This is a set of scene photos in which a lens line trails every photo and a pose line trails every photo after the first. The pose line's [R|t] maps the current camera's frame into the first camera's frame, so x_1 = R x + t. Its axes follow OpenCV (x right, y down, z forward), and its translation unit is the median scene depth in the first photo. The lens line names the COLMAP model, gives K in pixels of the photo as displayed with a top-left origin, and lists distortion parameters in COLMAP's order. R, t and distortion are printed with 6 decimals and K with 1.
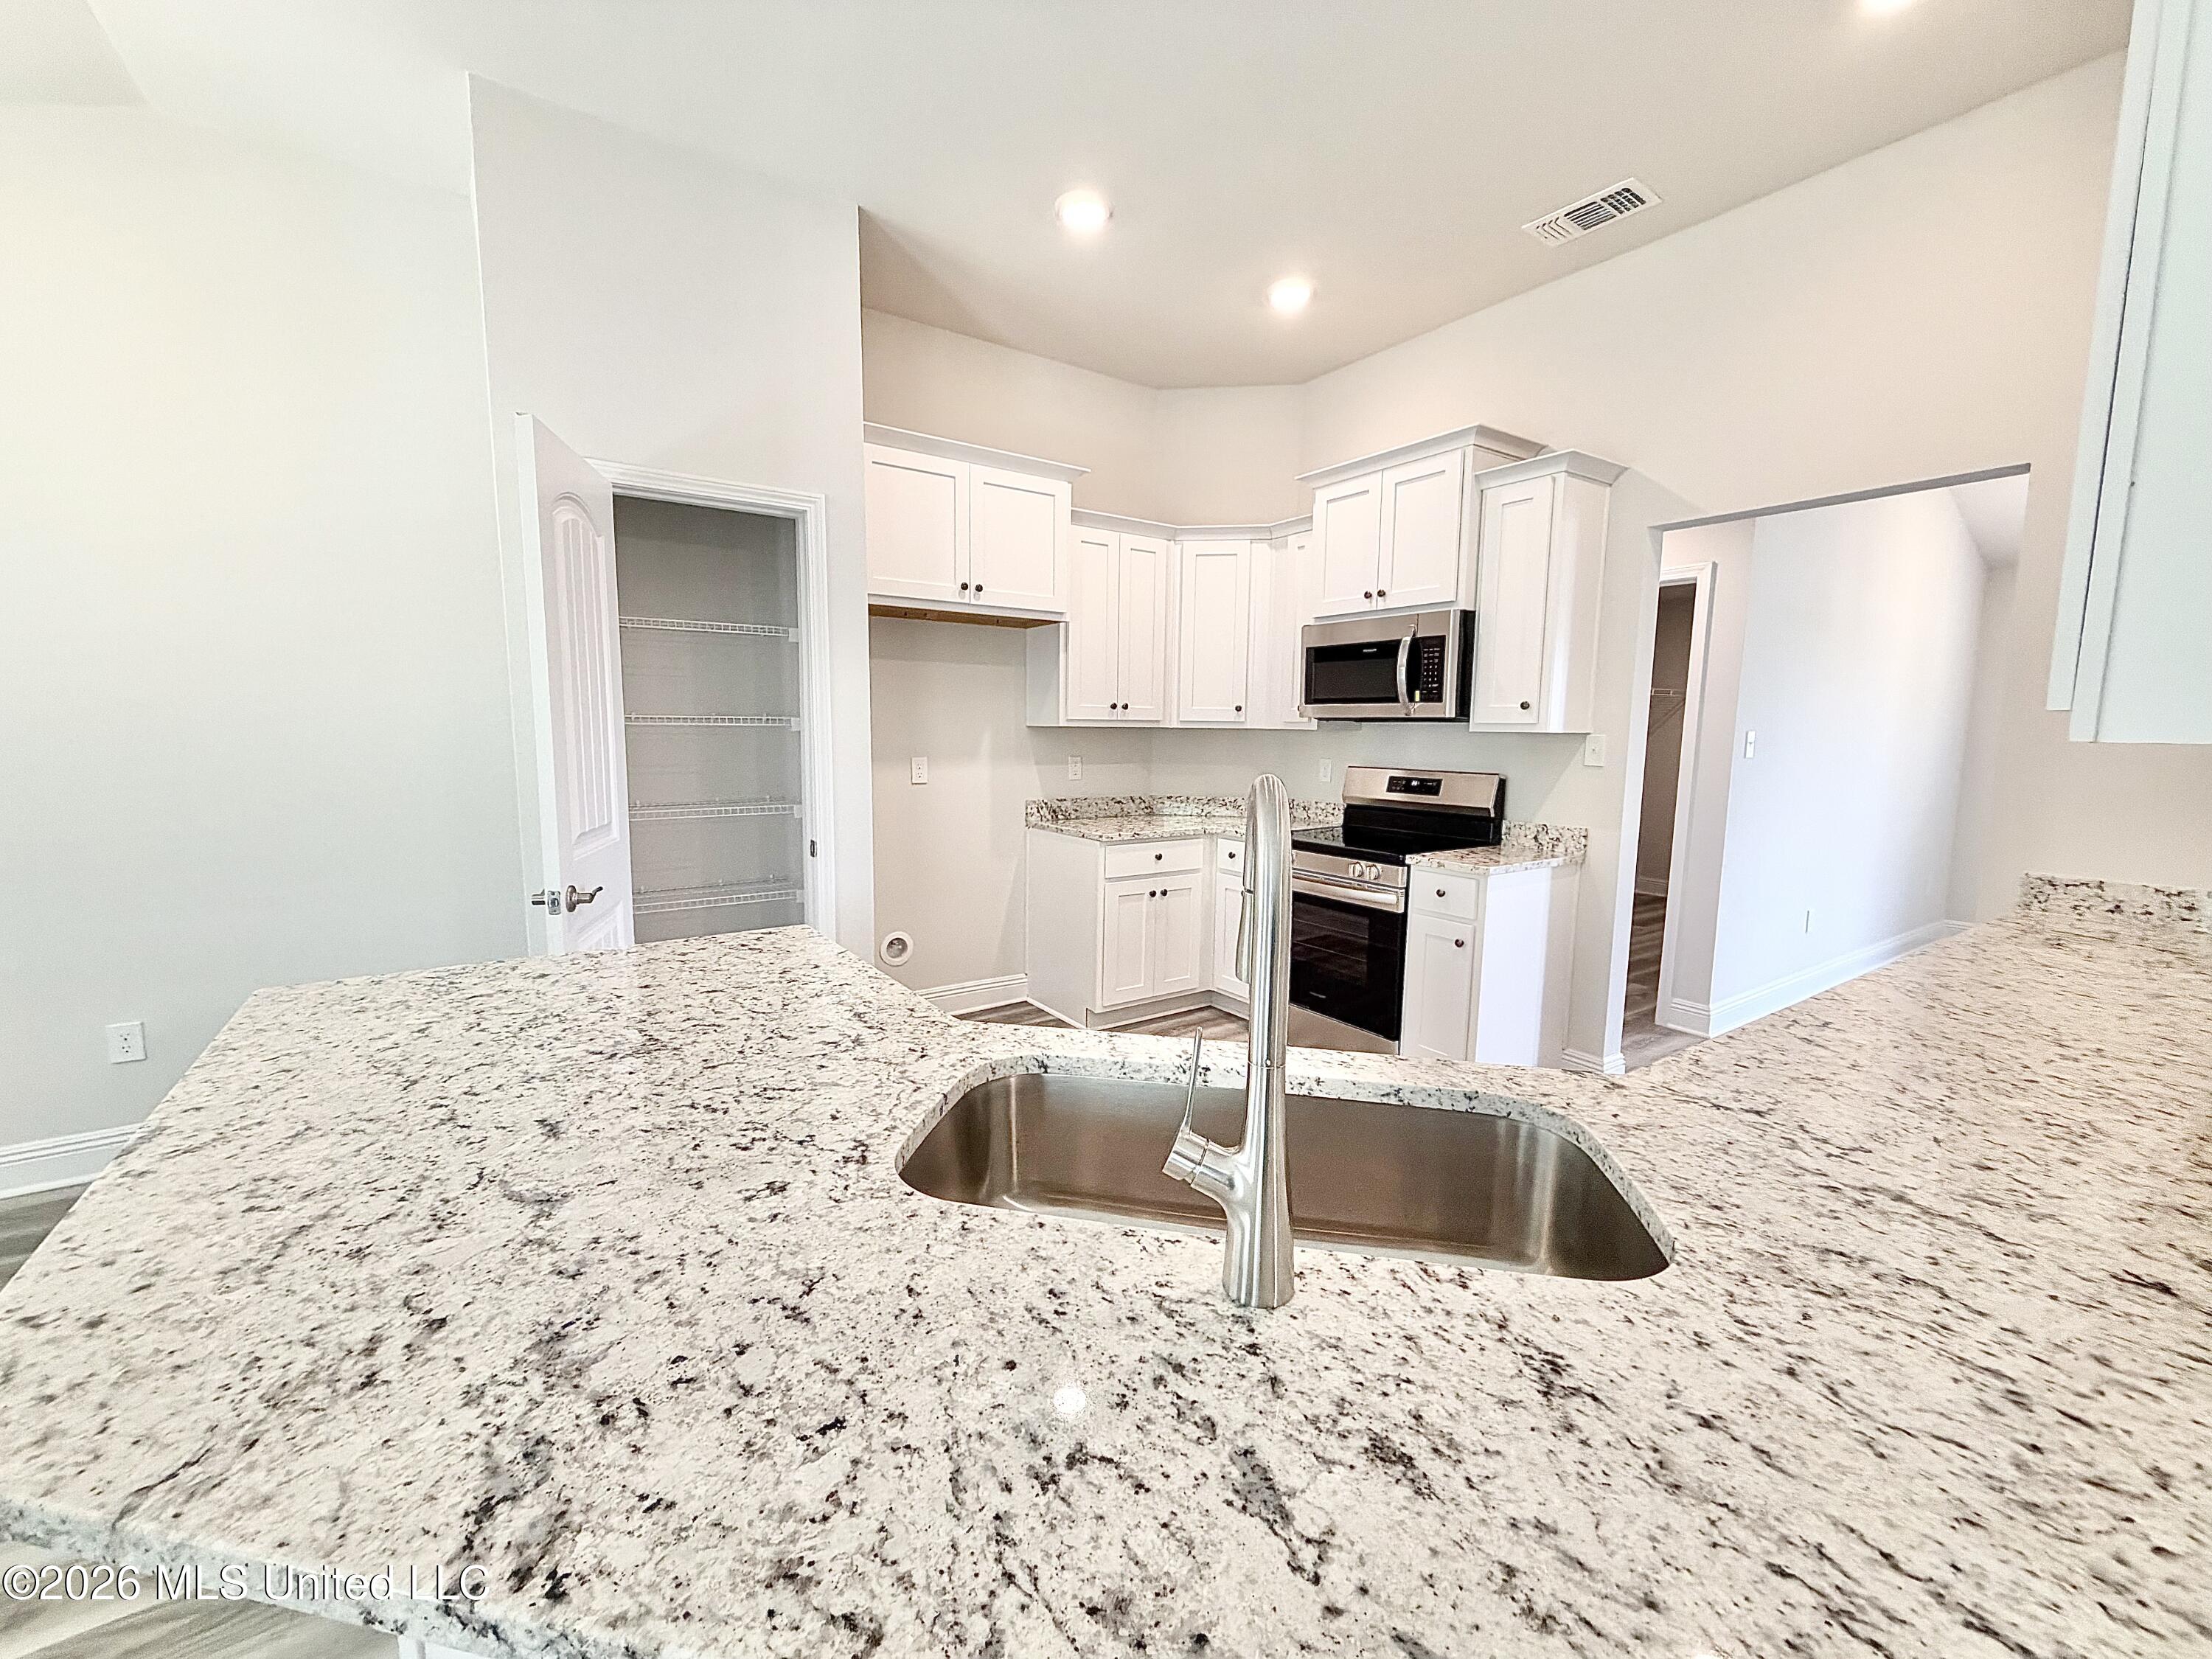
lens RADIAL K [[880.5, 0, 1096.4], [0, 880.5, 830.0], [0, 0, 1]] dist [-0.001215, 0.000725]
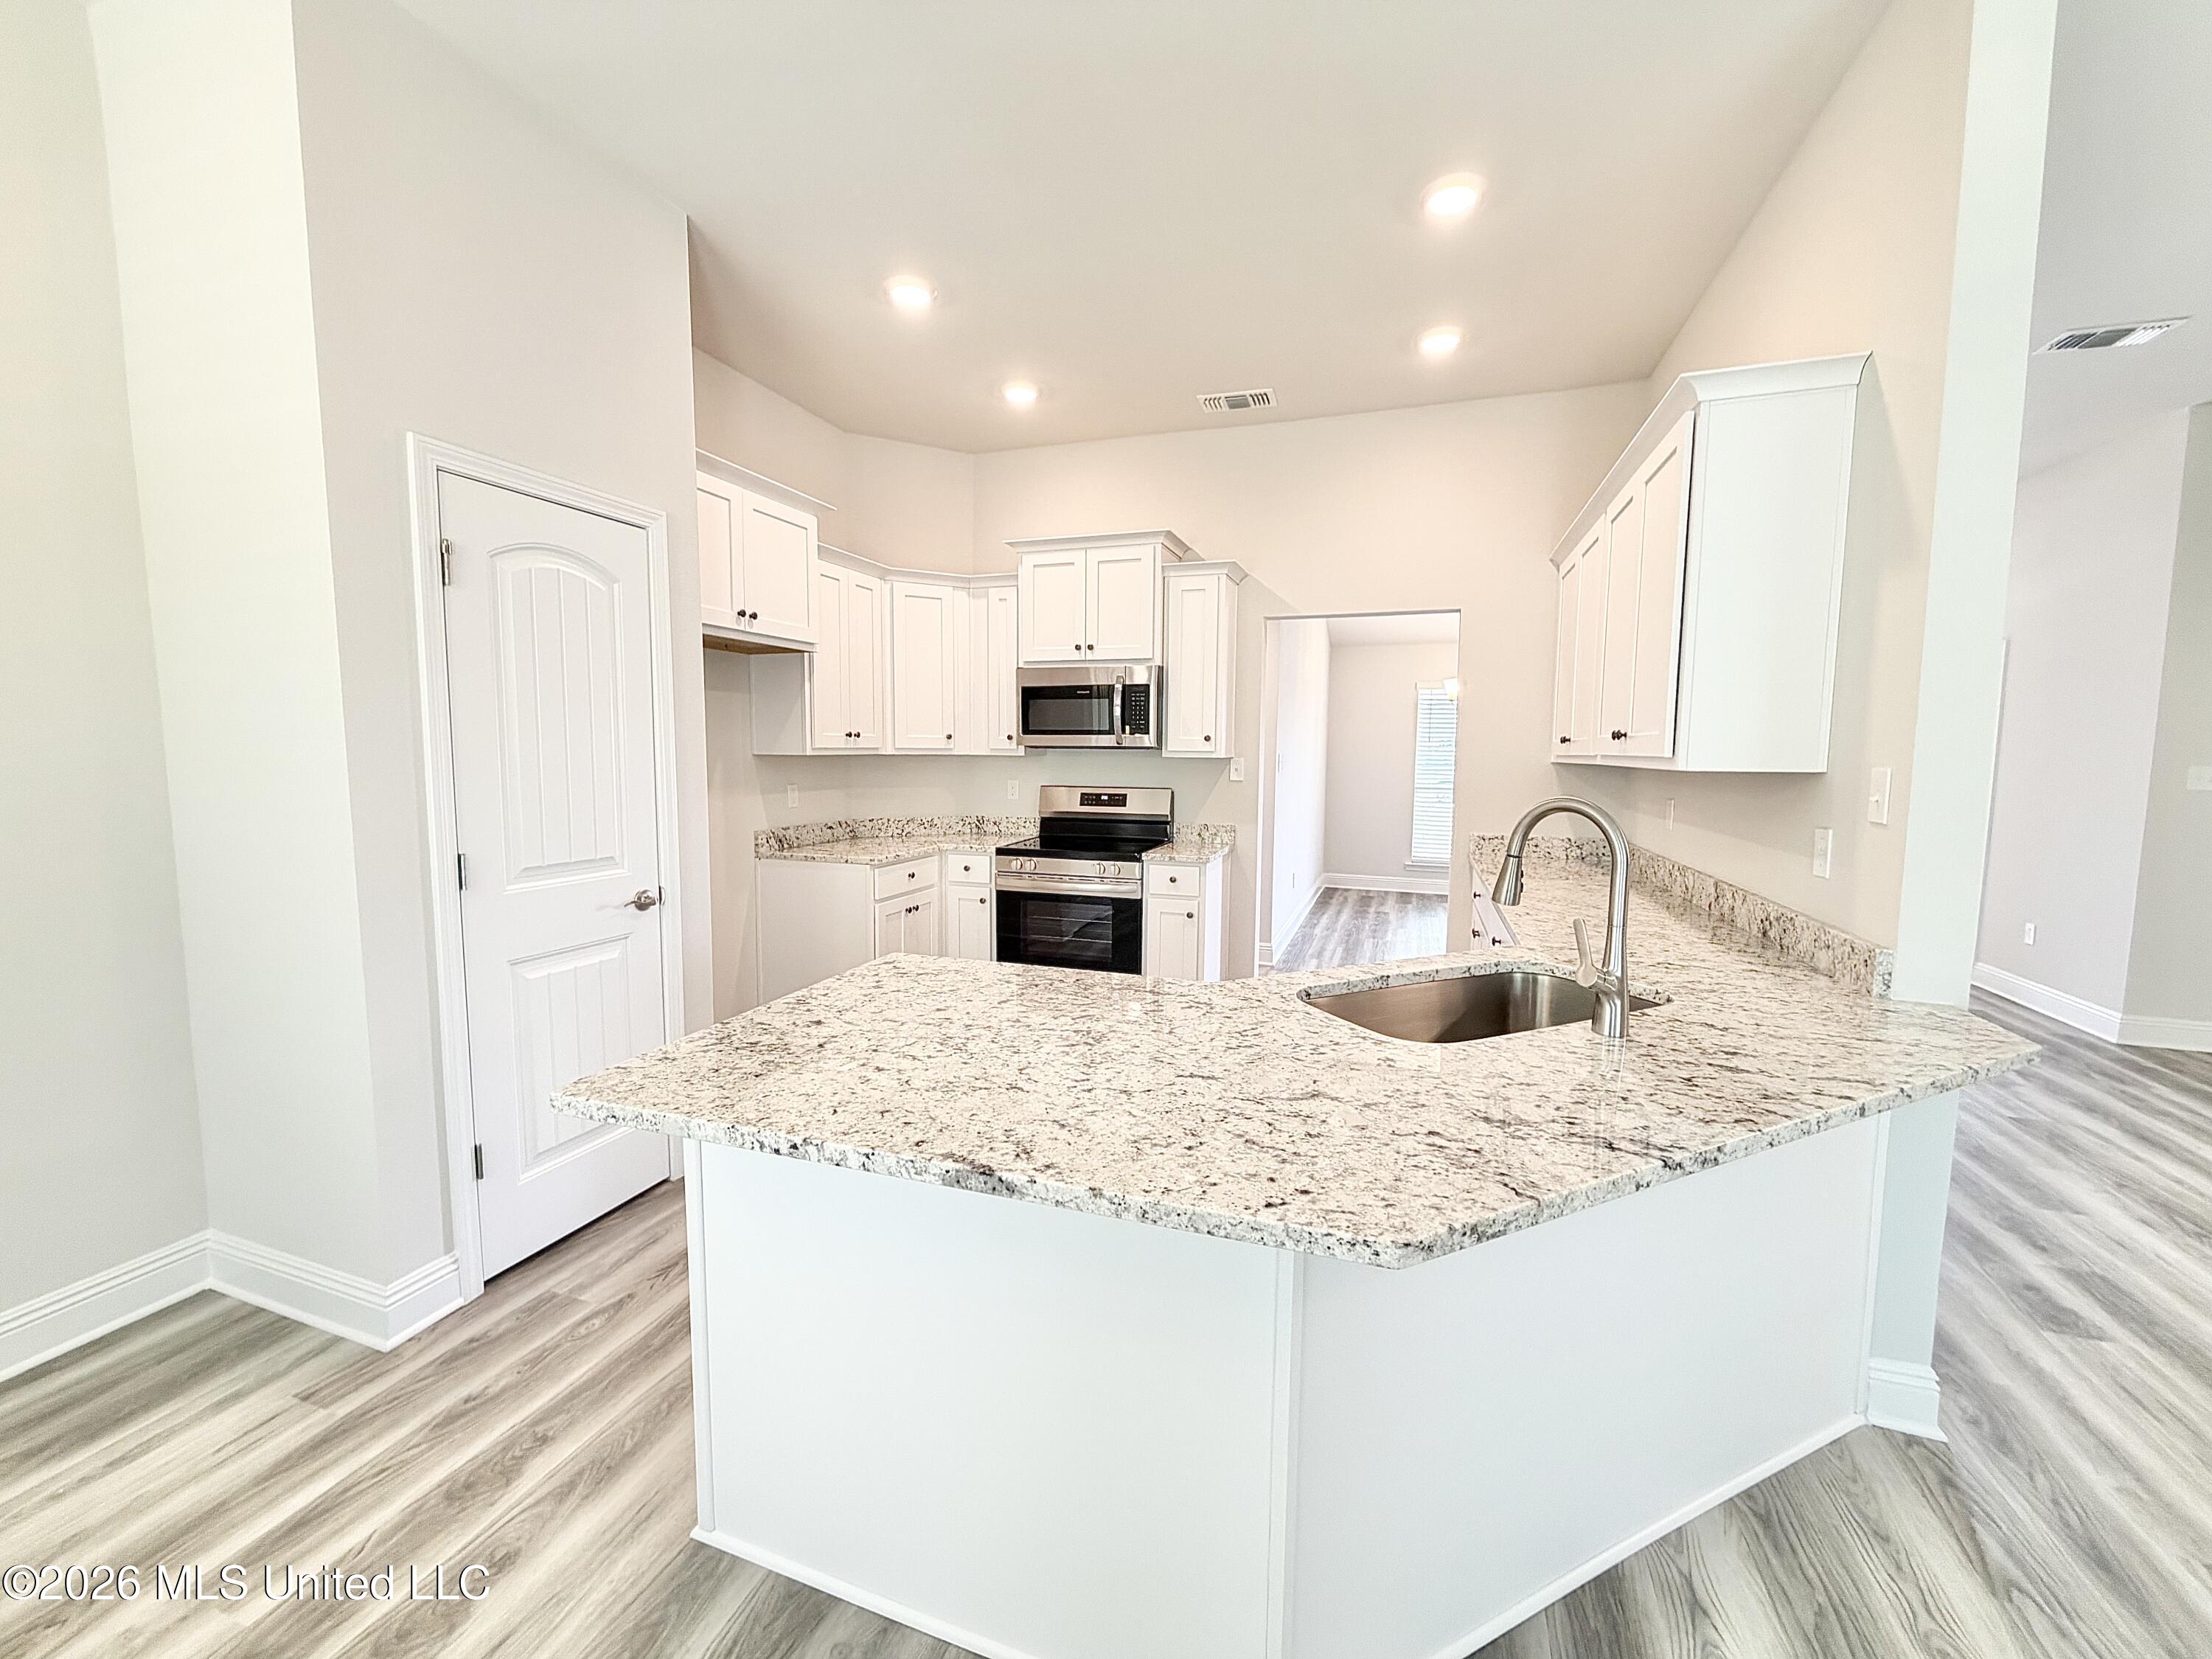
lens RADIAL K [[880.5, 0, 1100.4], [0, 880.5, 827.8], [0, 0, 1]] dist [-0.001215, 0.000725]
pose [[0.803787, -0.059334, 0.591951, -1.191413], [0.071329, 0.997448, 0.003125, -0.044881], [-0.590626, 0.039711, 0.805968, -0.012617]]
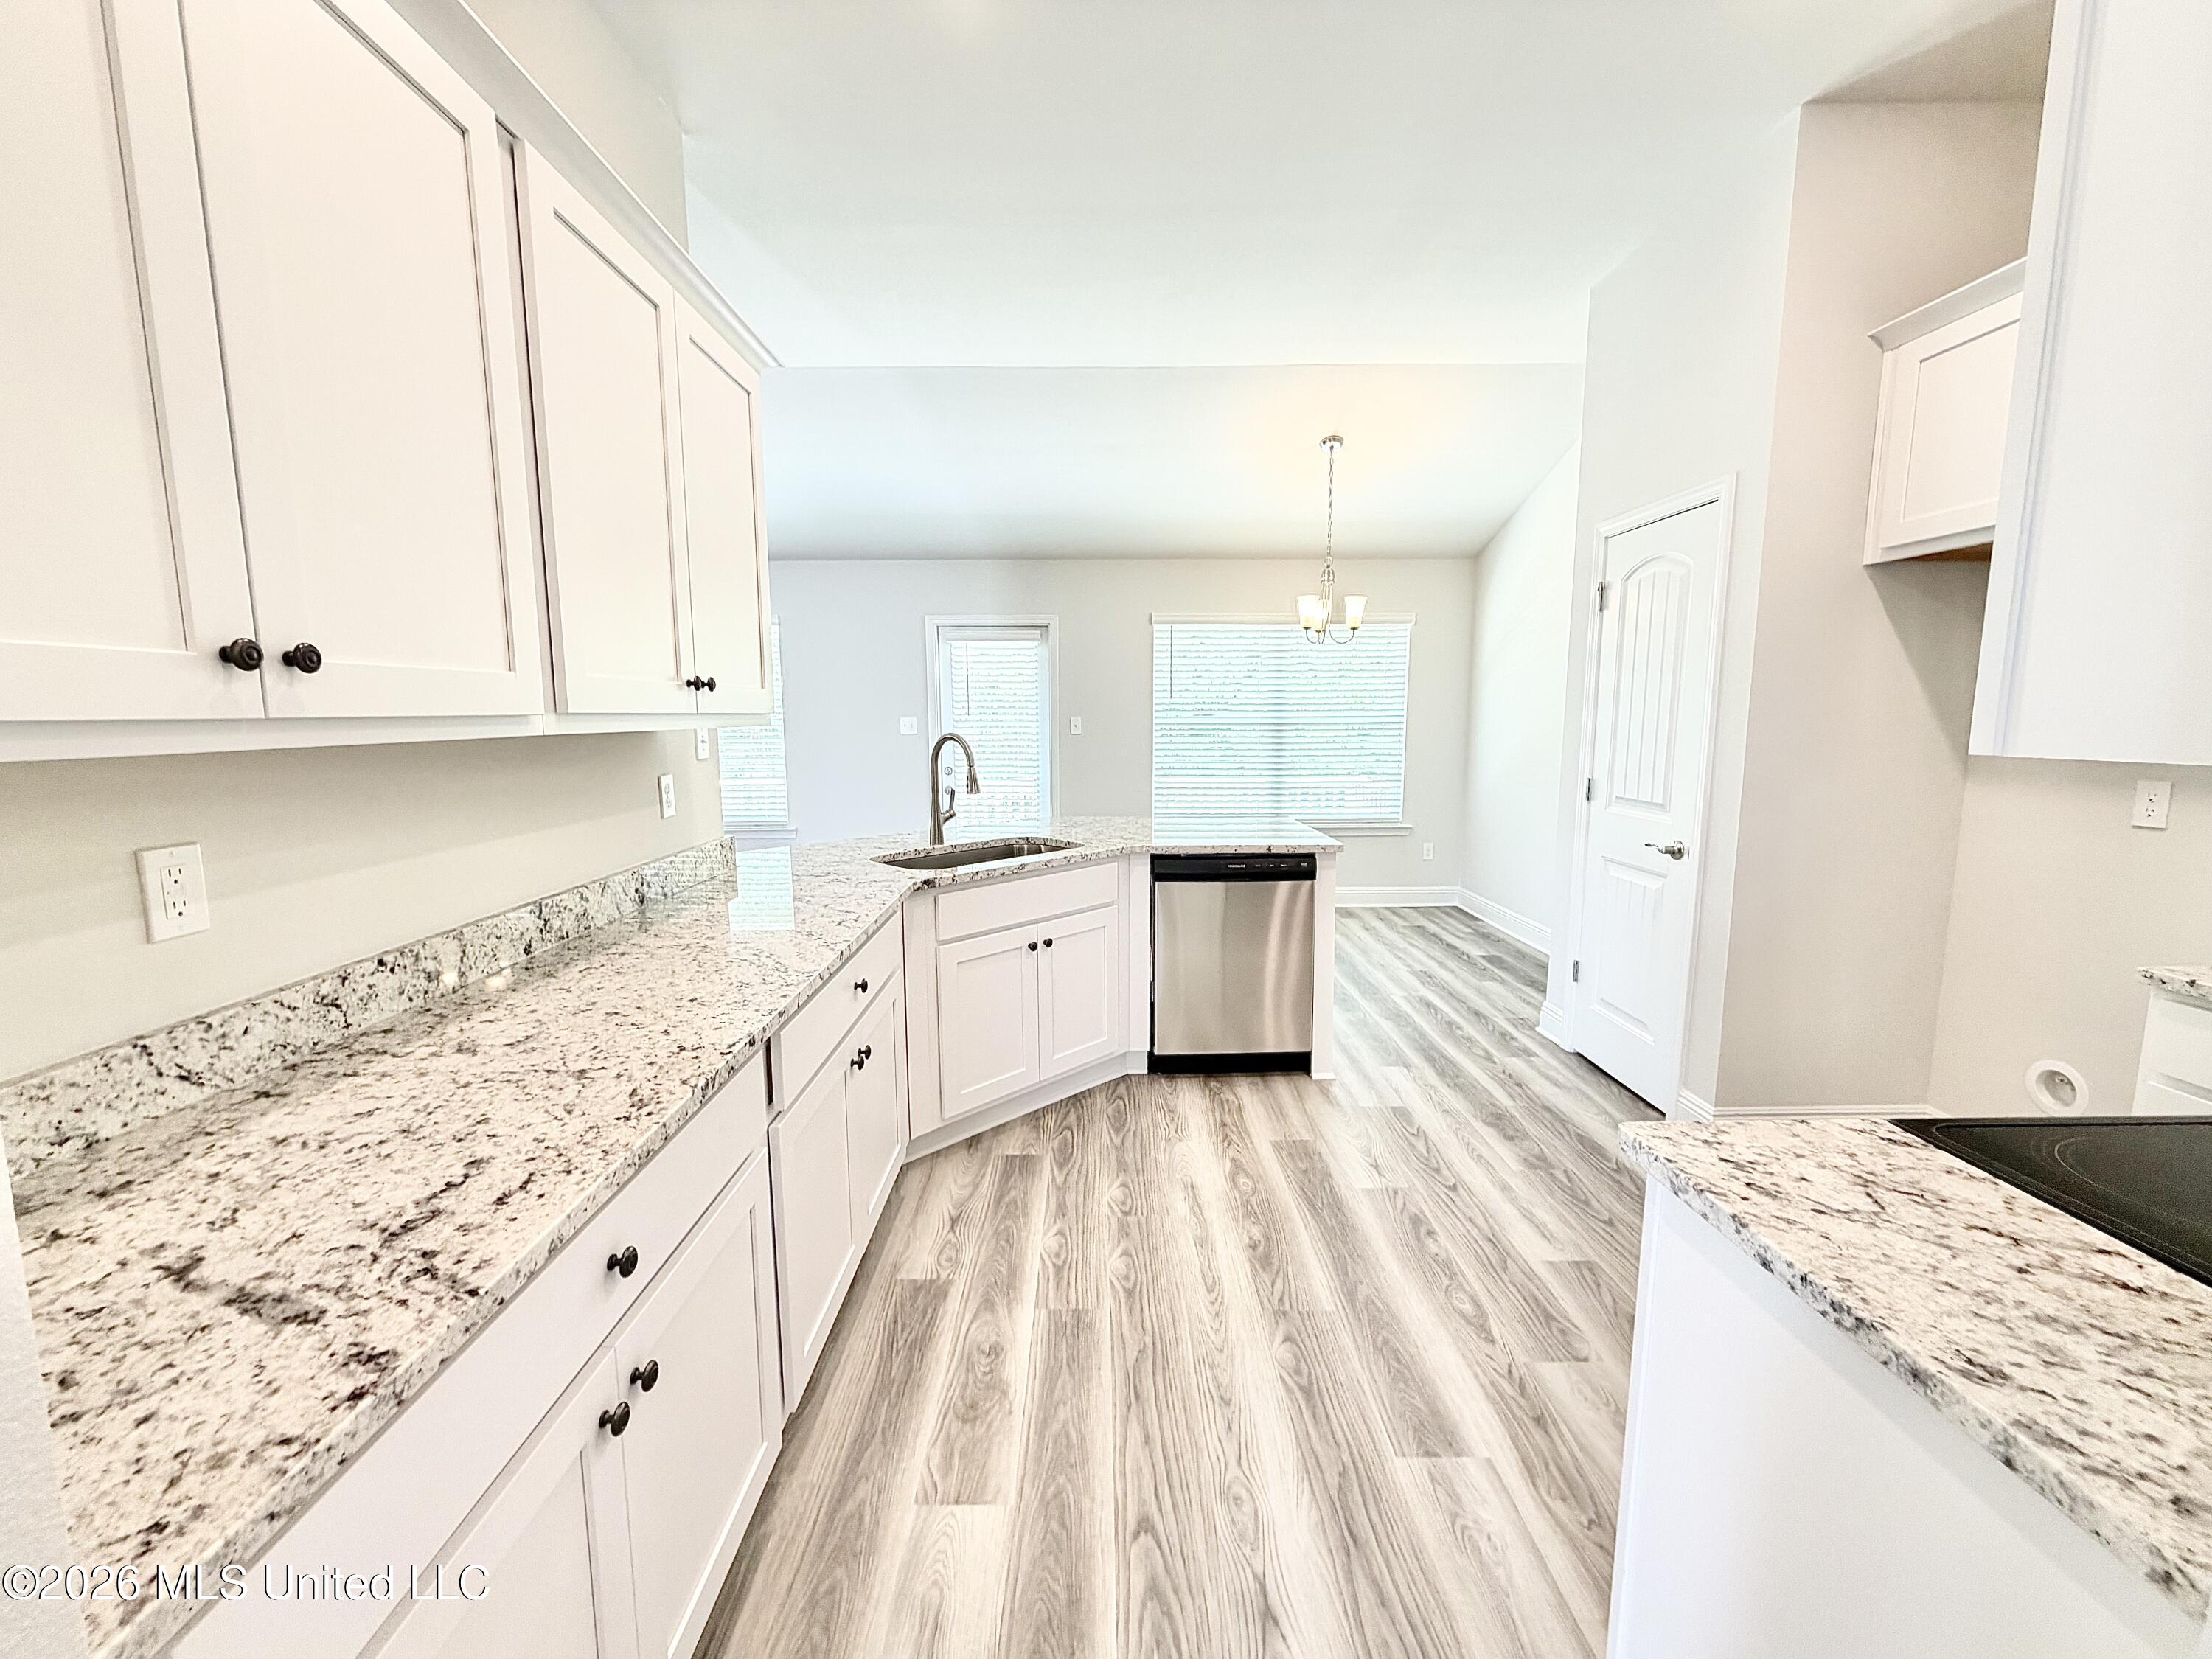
lens RADIAL K [[880.5, 0, 1103.6], [0, 880.5, 827.8], [0, 0, 1]] dist [-0.001215, 0.000725]
pose [[-0.545350, 0.094811, -0.832829, 2.012653], [-0.104739, 0.978087, 0.179932, -0.265097], [0.831639, 0.185355, -0.523469, 2.347291]]
